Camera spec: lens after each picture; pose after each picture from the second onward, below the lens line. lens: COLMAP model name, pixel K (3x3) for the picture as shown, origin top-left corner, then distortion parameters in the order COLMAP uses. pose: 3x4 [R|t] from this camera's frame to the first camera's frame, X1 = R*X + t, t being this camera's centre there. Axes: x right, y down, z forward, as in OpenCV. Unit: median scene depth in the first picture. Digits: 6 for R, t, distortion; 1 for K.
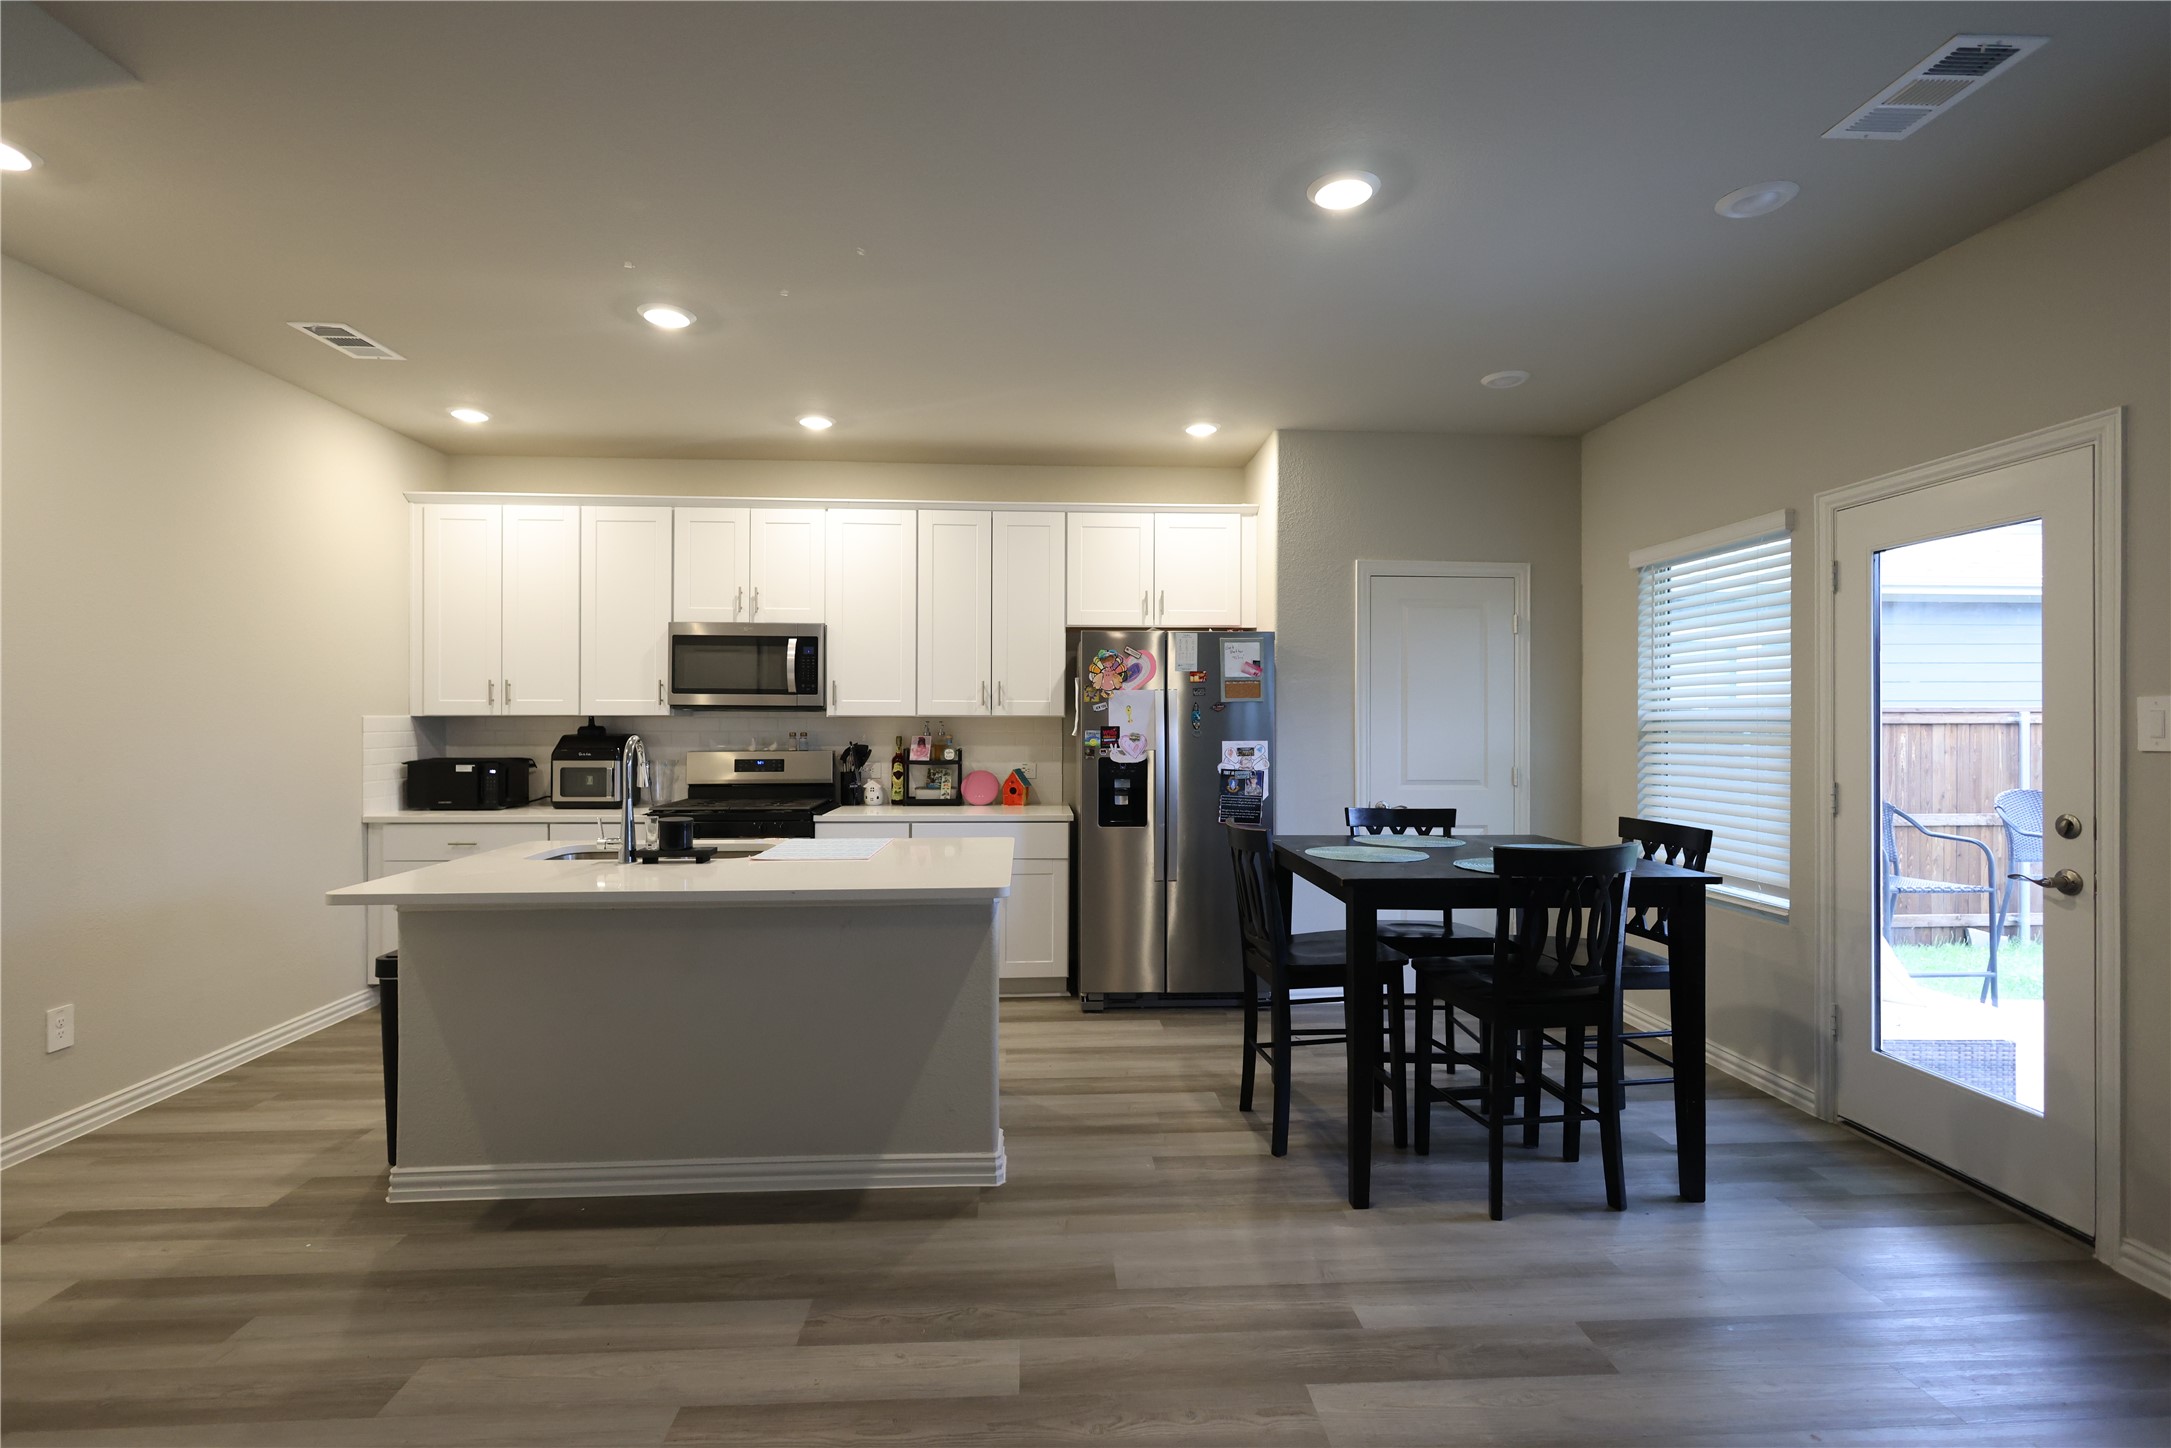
lens RADIAL K [[996.6, 0, 1085.3], [0, 996.6, 720.2], [0, 0, 1]] dist [-0.001418, 0.001175]
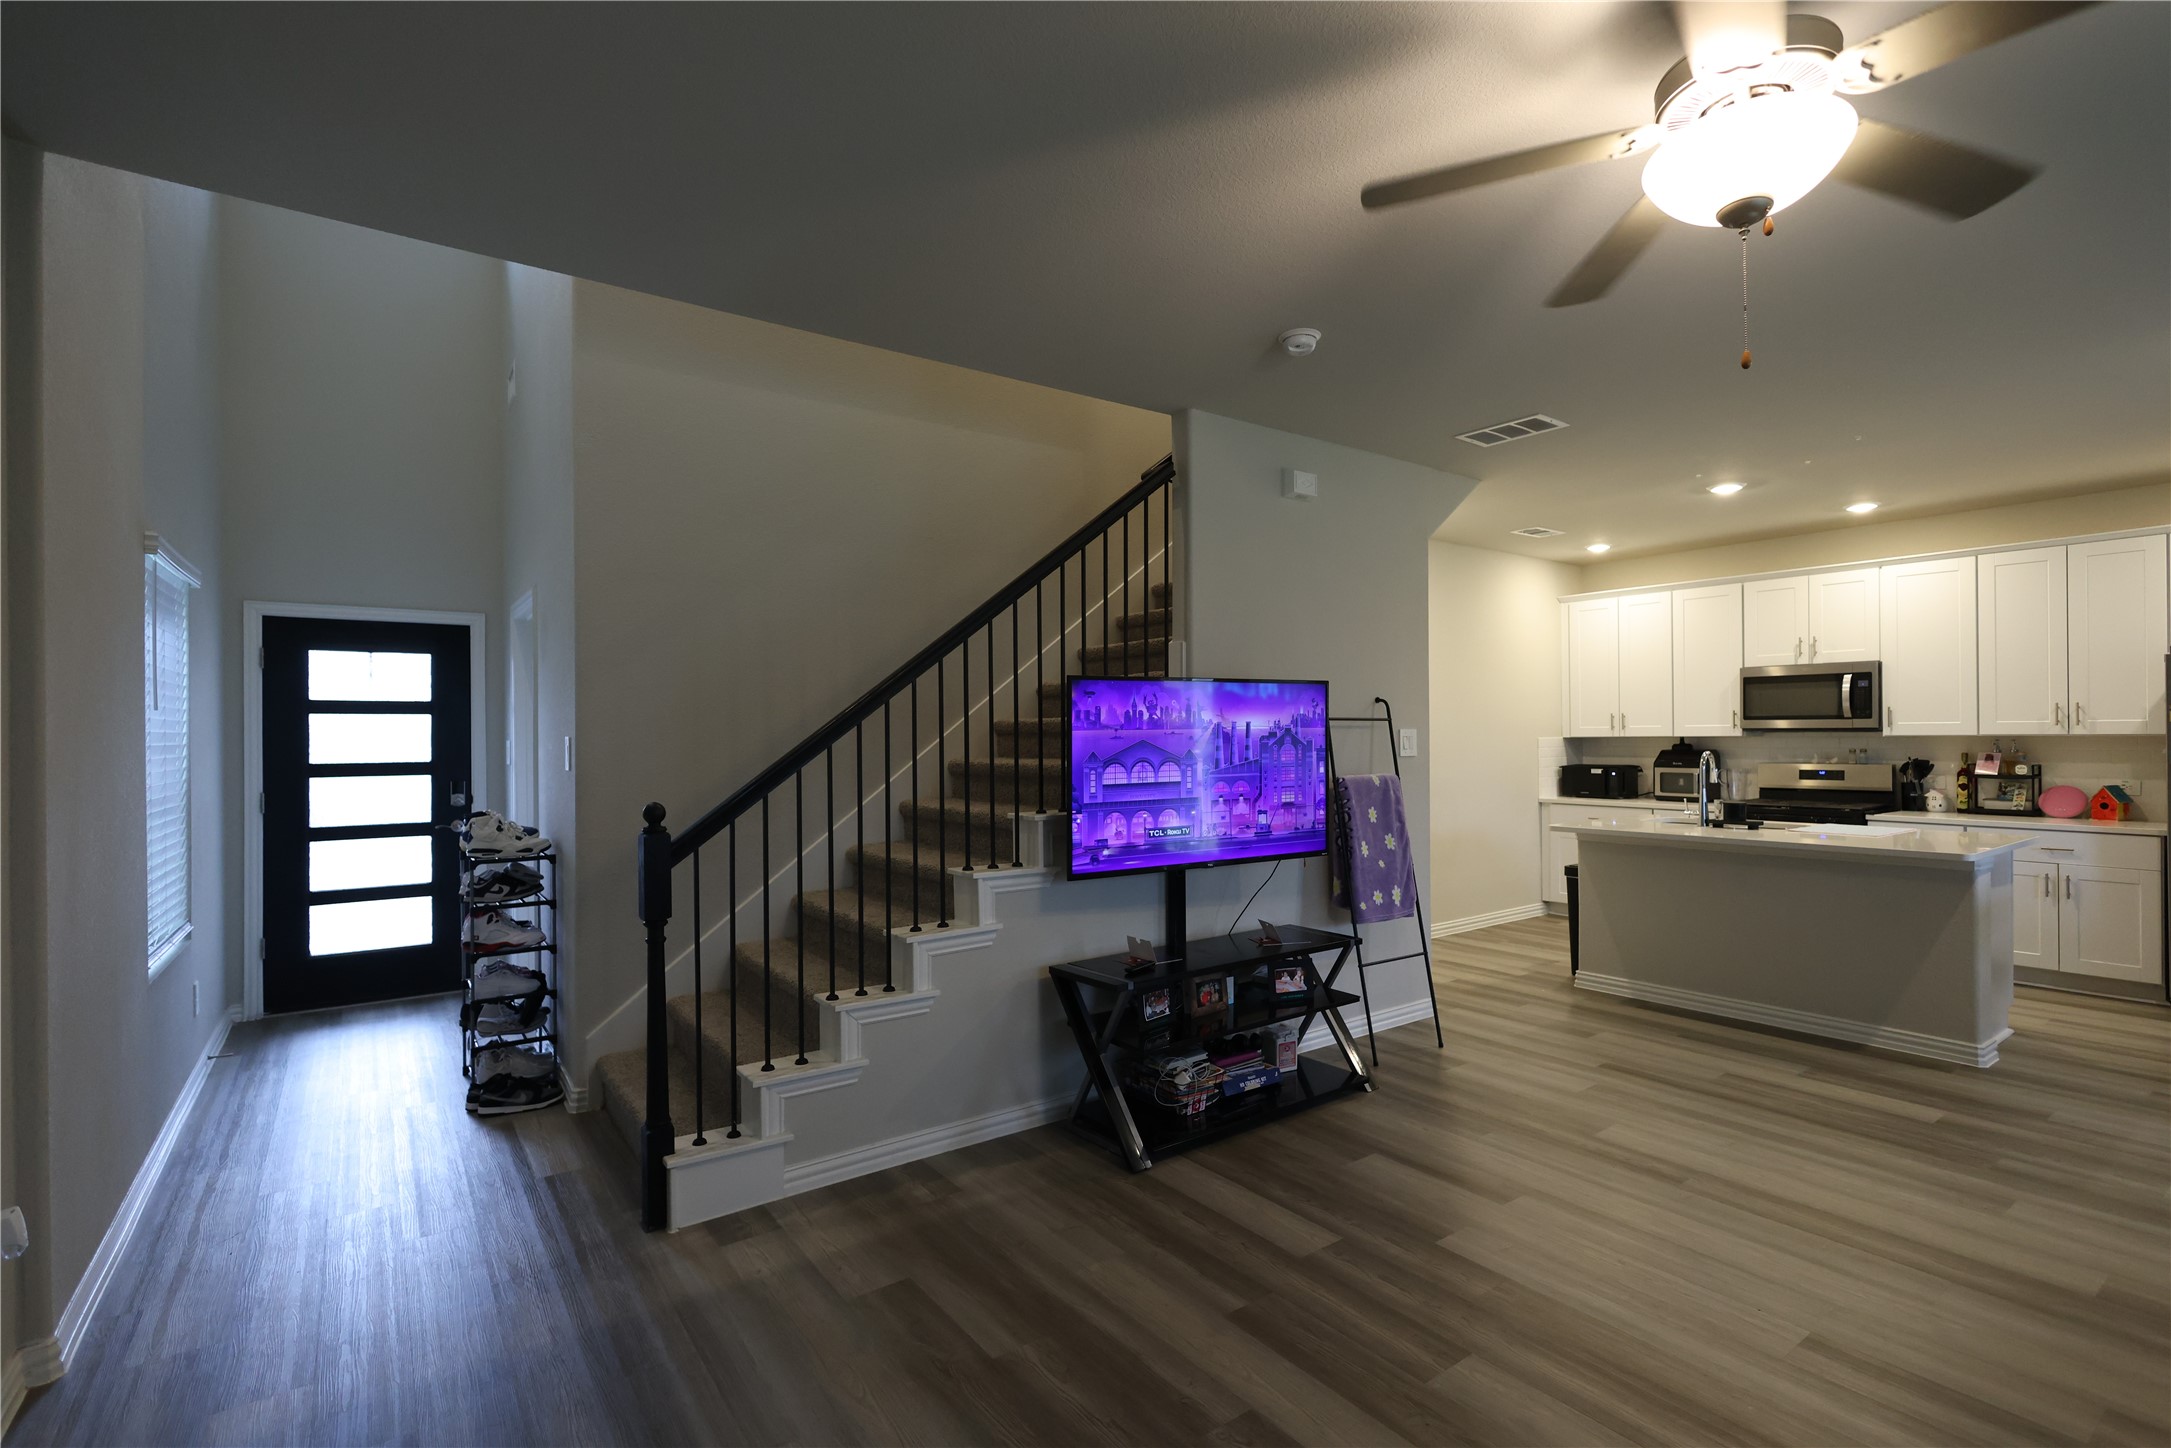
lens RADIAL K [[996.6, 0, 1084.4], [0, 996.6, 729.7], [0, 0, 1]] dist [-0.001418, 0.001175]
pose [[0.536686, -0.011387, -0.843705, 0.251165], [0.008020, 0.999933, -0.008394, -0.009366], [0.843744, -0.002261, 0.536742, -0.492176]]
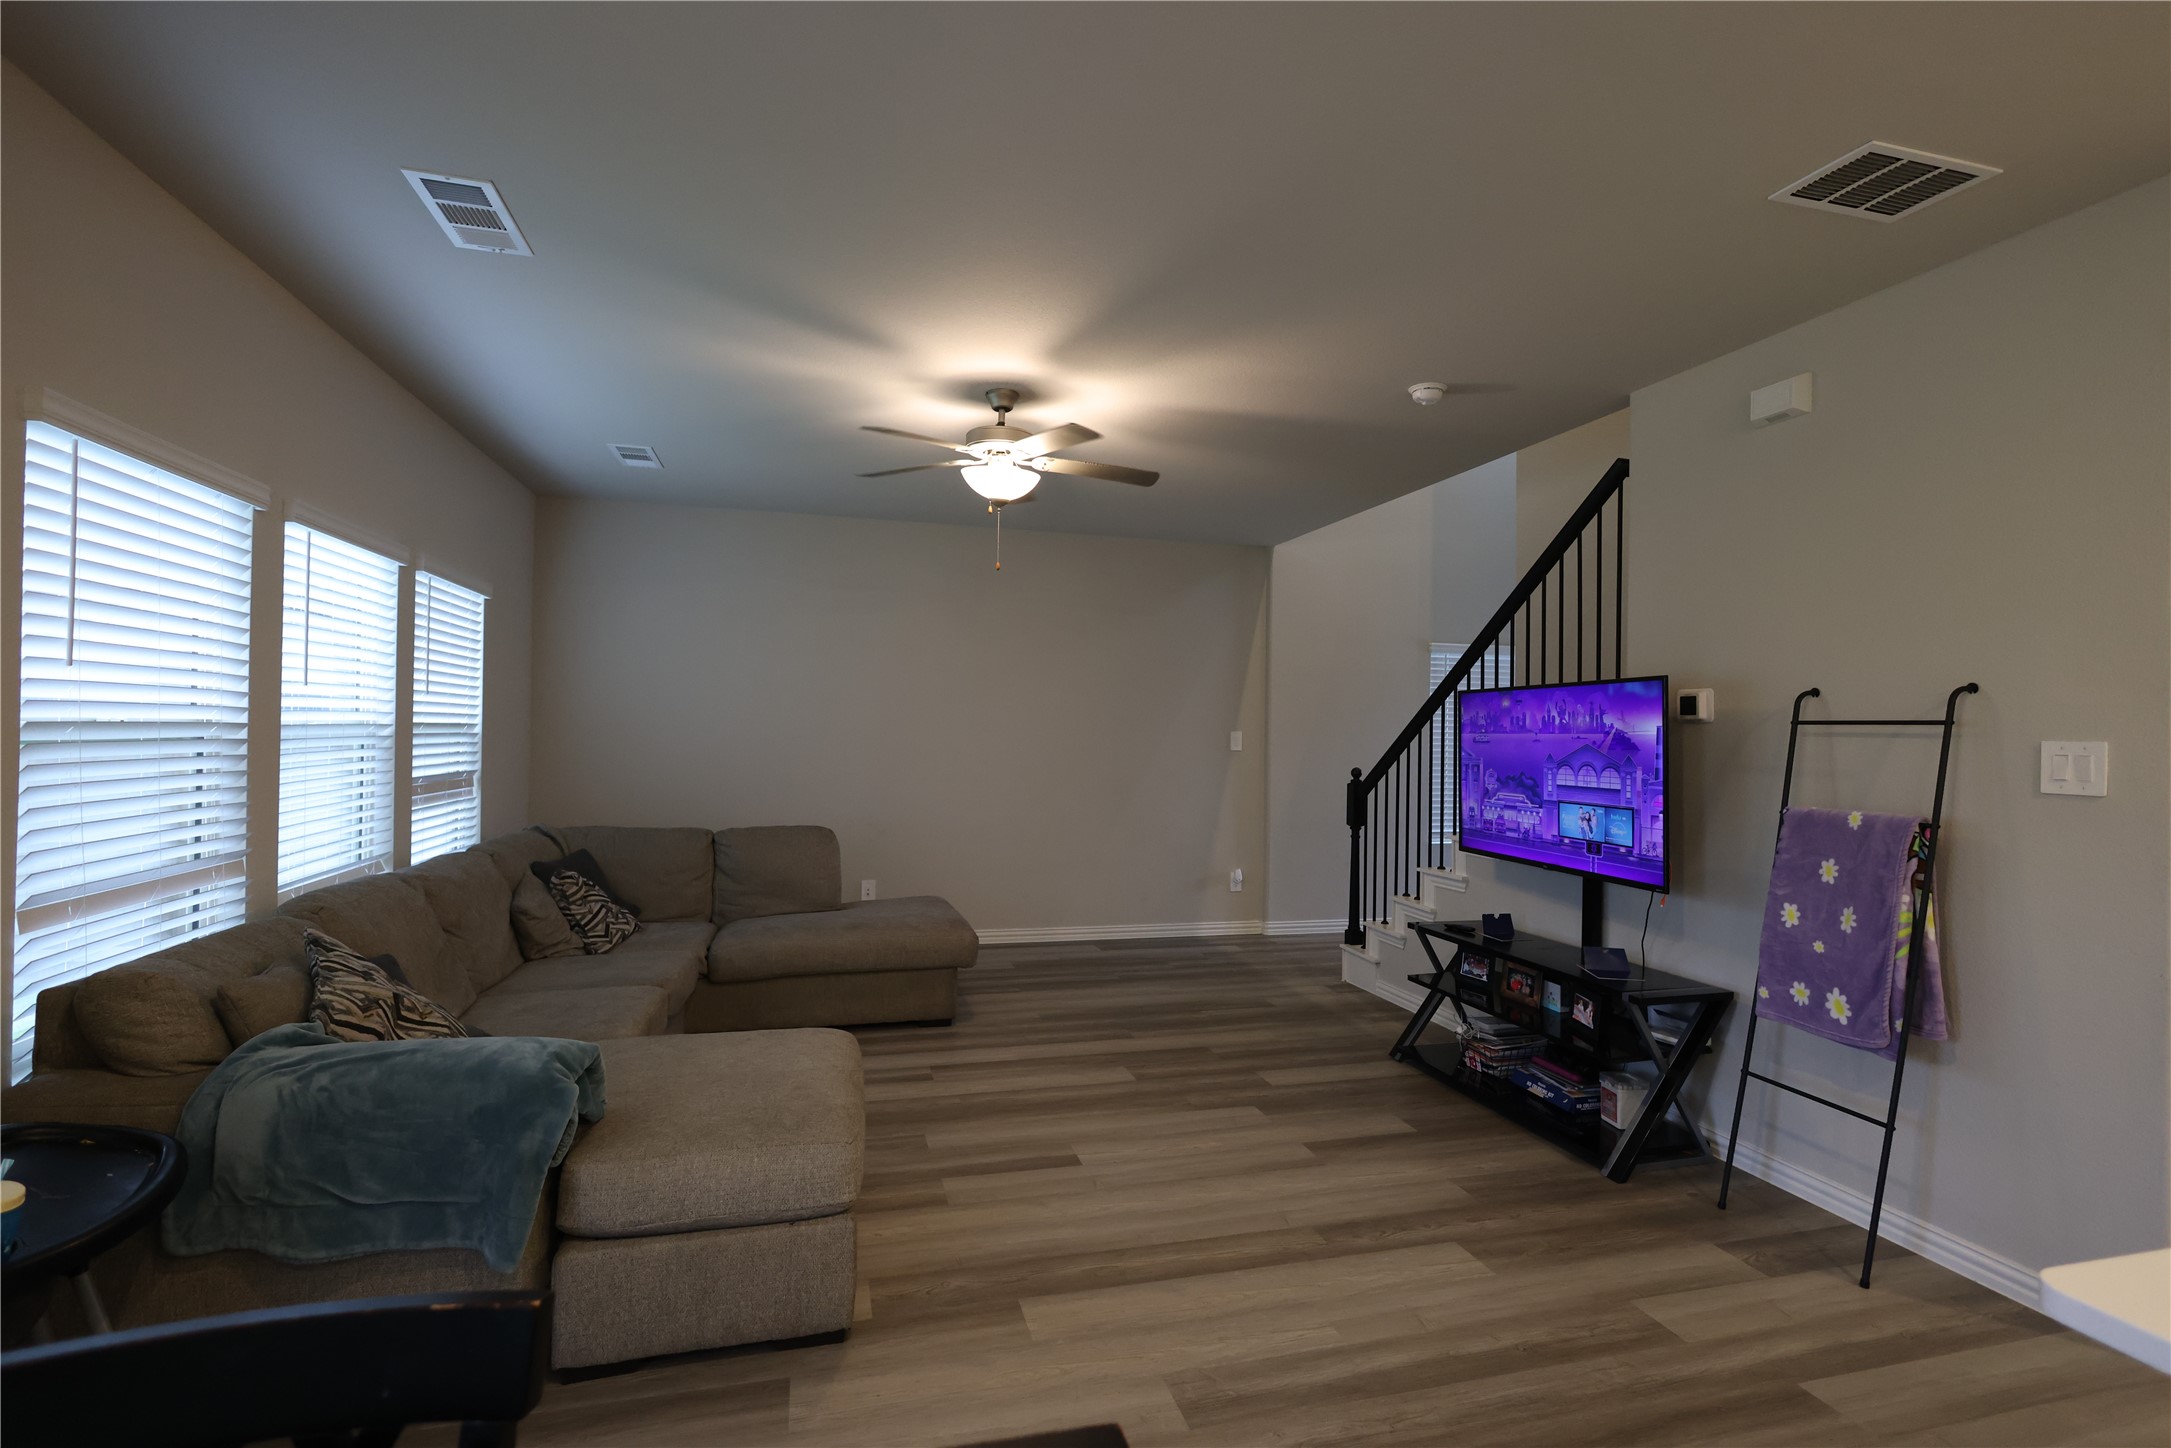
lens RADIAL K [[996.6, 0, 1082.0], [0, 996.6, 721.2], [0, 0, 1]] dist [-0.001418, 0.001175]
pose [[-0.978403, -0.022531, -0.205476, 0.176908], [-0.021104, 0.999736, -0.009133, -0.010758], [0.205627, -0.004599, -0.978620, 0.682232]]
